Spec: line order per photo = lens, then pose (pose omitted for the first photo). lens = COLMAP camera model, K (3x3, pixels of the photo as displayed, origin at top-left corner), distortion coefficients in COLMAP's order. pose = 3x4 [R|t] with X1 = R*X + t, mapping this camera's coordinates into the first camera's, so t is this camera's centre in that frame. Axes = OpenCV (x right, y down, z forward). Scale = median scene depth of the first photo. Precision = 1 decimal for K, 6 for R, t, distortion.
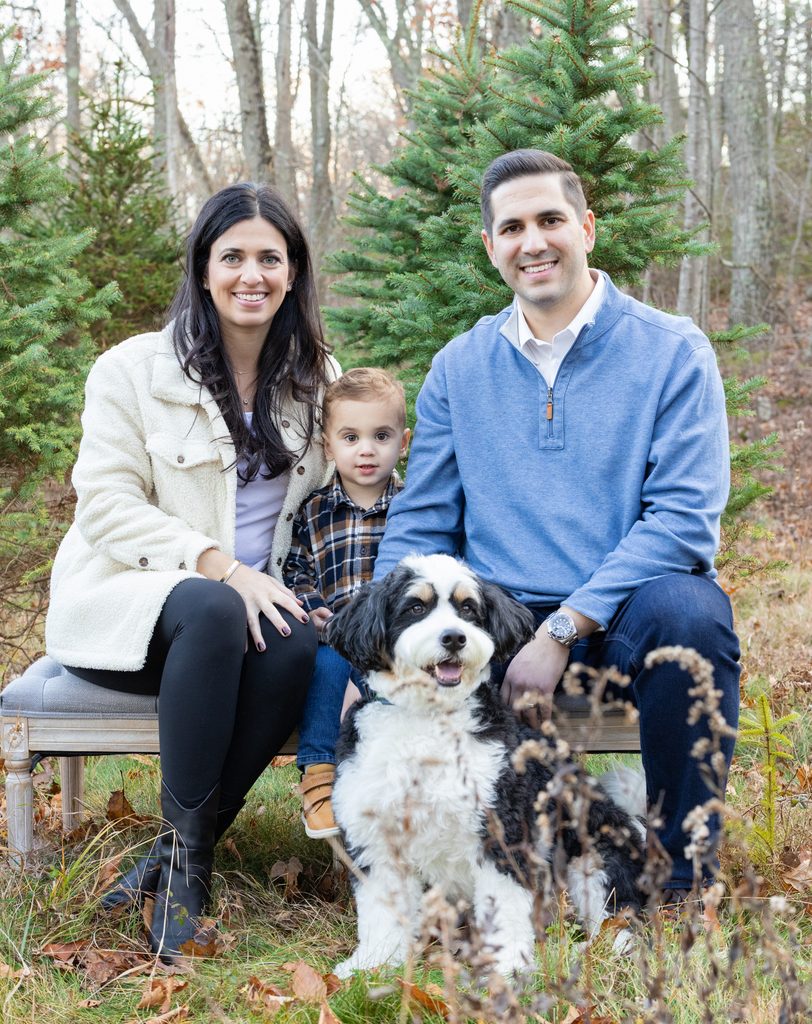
lens RADIAL K [[1769.4, 0, 373.4], [0, 1769.4, 490.7], [0, 0, 1]] dist [0.022241, 0.000000]
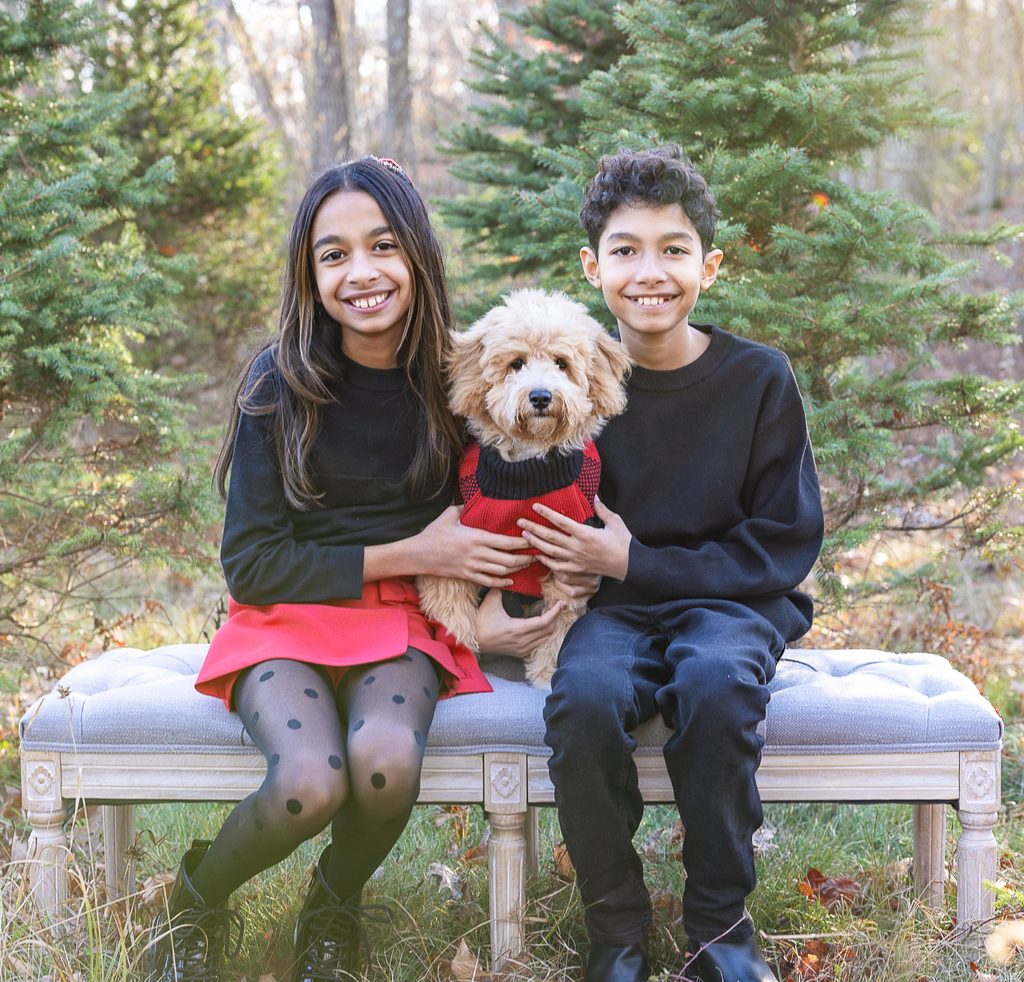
lens RADIAL K [[2086.3, 0, 513.3], [0, 2086.3, 501.5], [0, 0, 1]] dist [0.026244, 0.000000]
pose [[0.999507, 0.007662, 0.030443, -0.026430], [-0.008611, 0.999478, 0.031154, -0.000106], [-0.030188, -0.031401, 0.999051, 0.106252]]
